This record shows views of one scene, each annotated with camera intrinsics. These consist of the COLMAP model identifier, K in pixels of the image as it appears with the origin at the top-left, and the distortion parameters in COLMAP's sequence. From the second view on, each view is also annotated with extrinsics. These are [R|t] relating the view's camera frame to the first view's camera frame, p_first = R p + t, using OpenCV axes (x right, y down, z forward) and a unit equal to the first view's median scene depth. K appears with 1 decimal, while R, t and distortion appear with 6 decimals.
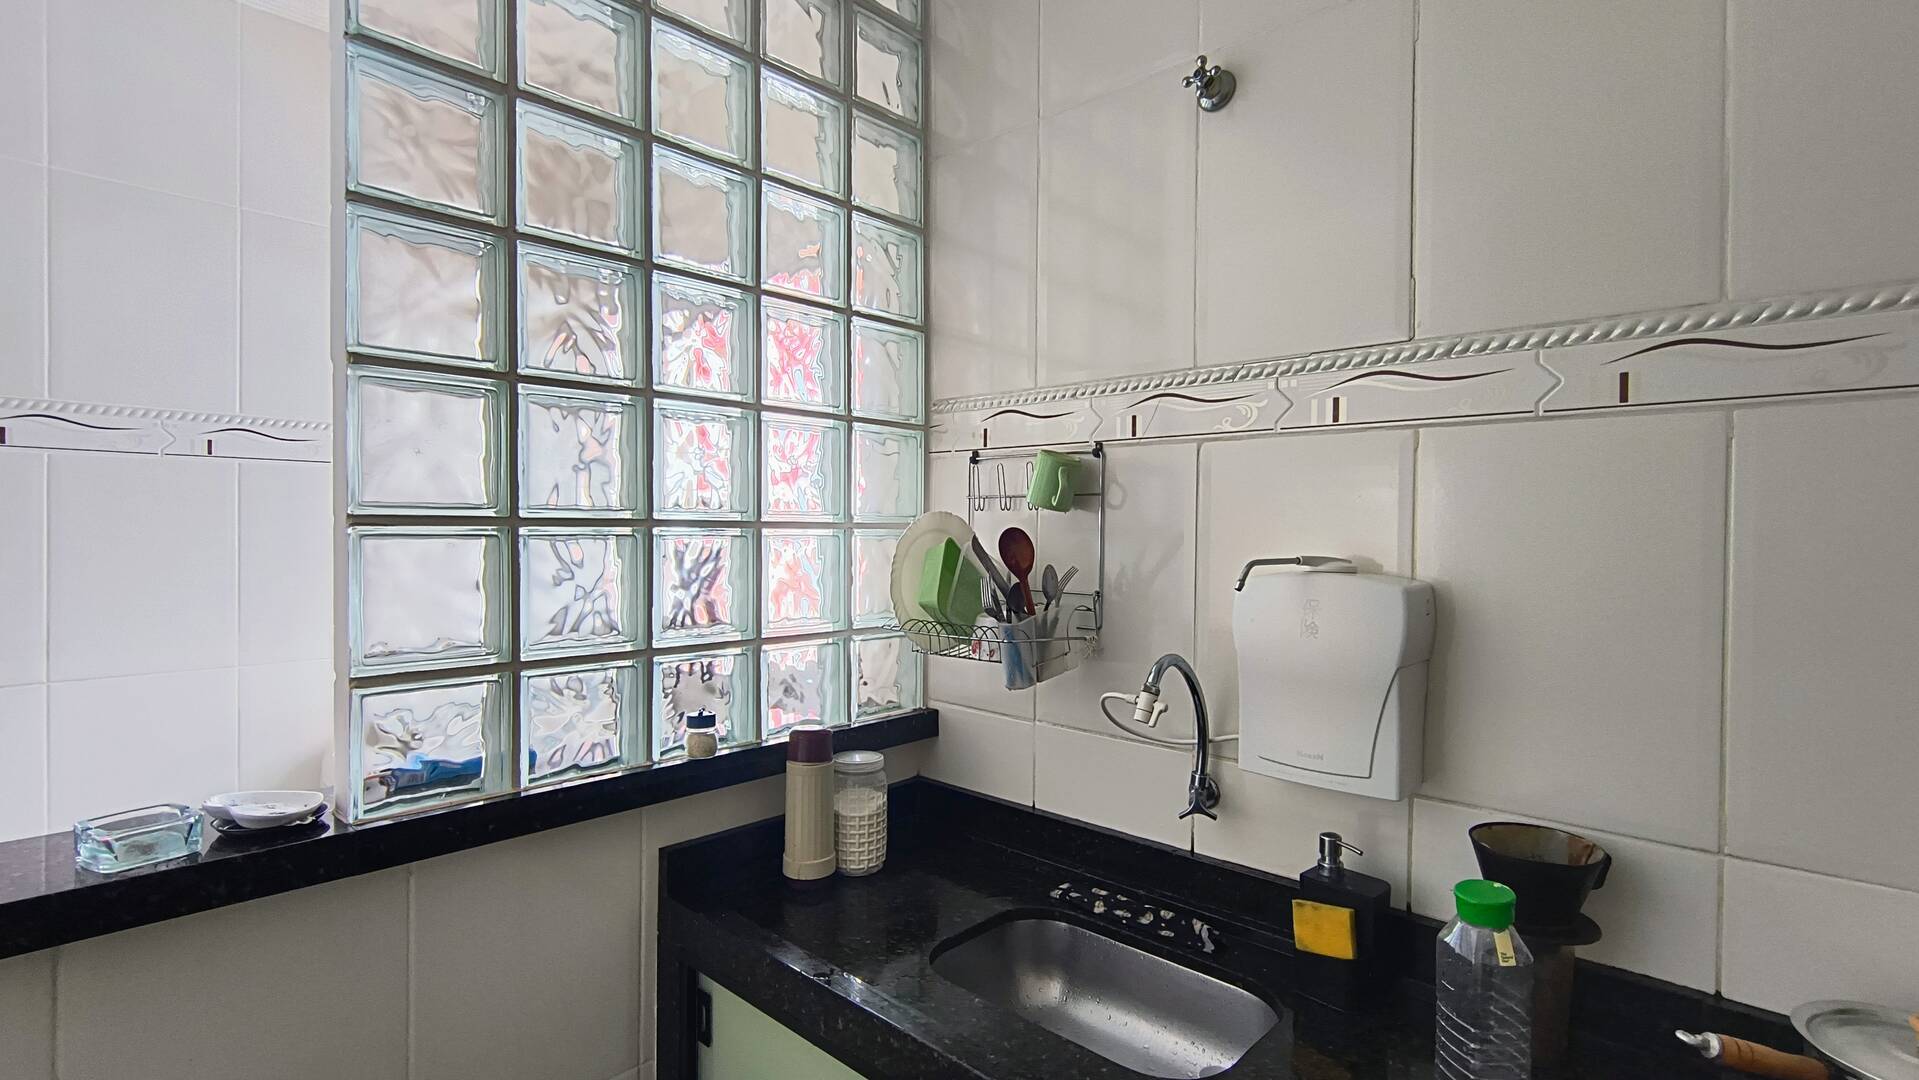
lens RADIAL K [[882.5, 0, 961.6], [0, 882.5, 533.4], [0, 0, 1]] dist [-0.010452, 0.003433]
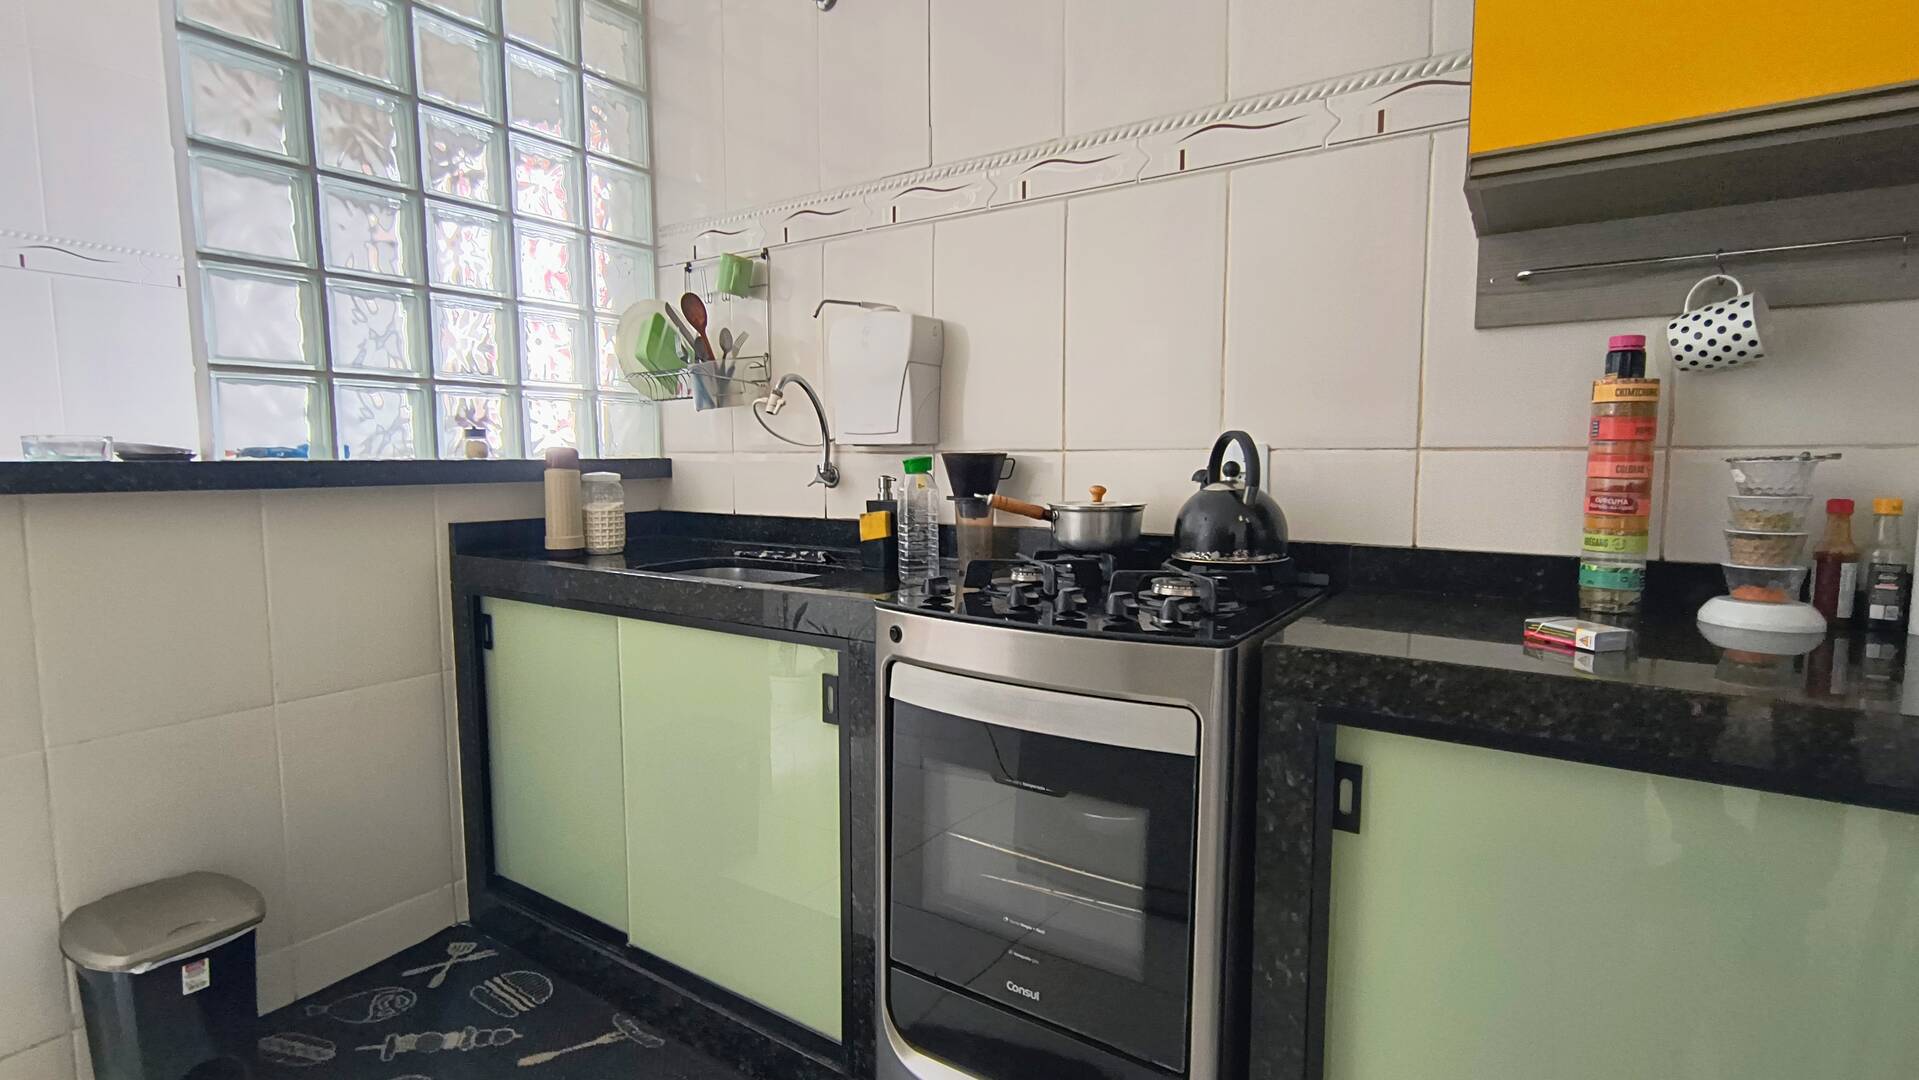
lens RADIAL K [[882.5, 0, 965.8], [0, 882.5, 542.6], [0, 0, 1]] dist [-0.010452, 0.003433]
pose [[0.986176, -0.025133, 0.163782, 0.244551], [0.010979, 0.996169, 0.086756, 0.268055], [-0.165335, -0.083758, 0.982674, -0.533658]]
